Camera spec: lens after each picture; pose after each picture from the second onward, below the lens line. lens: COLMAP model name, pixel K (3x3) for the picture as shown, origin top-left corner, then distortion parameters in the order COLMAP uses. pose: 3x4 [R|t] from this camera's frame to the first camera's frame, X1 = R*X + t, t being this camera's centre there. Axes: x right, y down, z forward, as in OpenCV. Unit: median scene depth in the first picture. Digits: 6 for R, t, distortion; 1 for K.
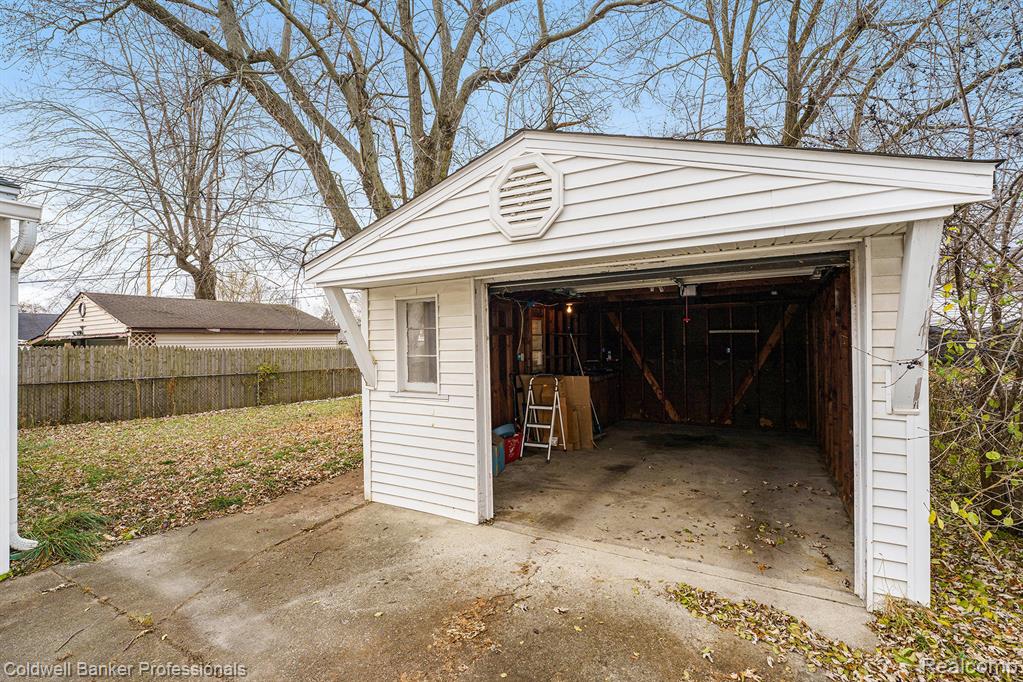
lens RADIAL K [[446.5, 0, 511.5], [0, 446.5, 341.0], [0, 0, 1]] dist [-0.000770, -0.000084]
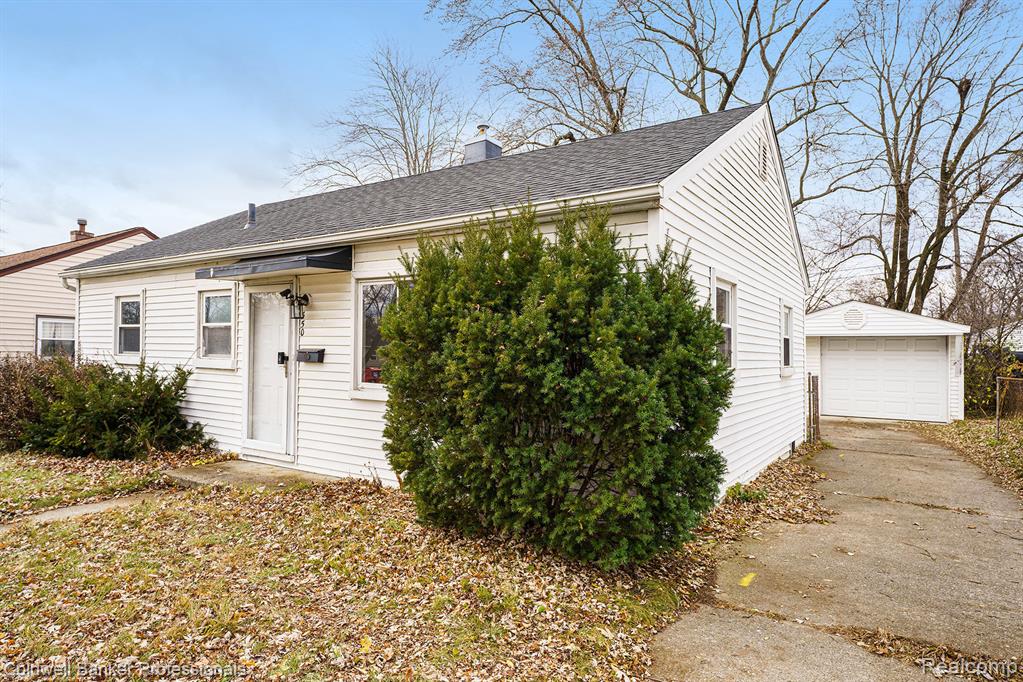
lens RADIAL K [[596.2, 0, 511.5], [0, 596.2, 341.0], [0, 0, 1]] dist [0.005038, 0.001301]
pose [[0.995989, 0.025272, -0.085827, -0.659690], [-0.027928, 0.999163, -0.029885, 0.025301], [0.085000, 0.032162, 0.995862, -1.157452]]
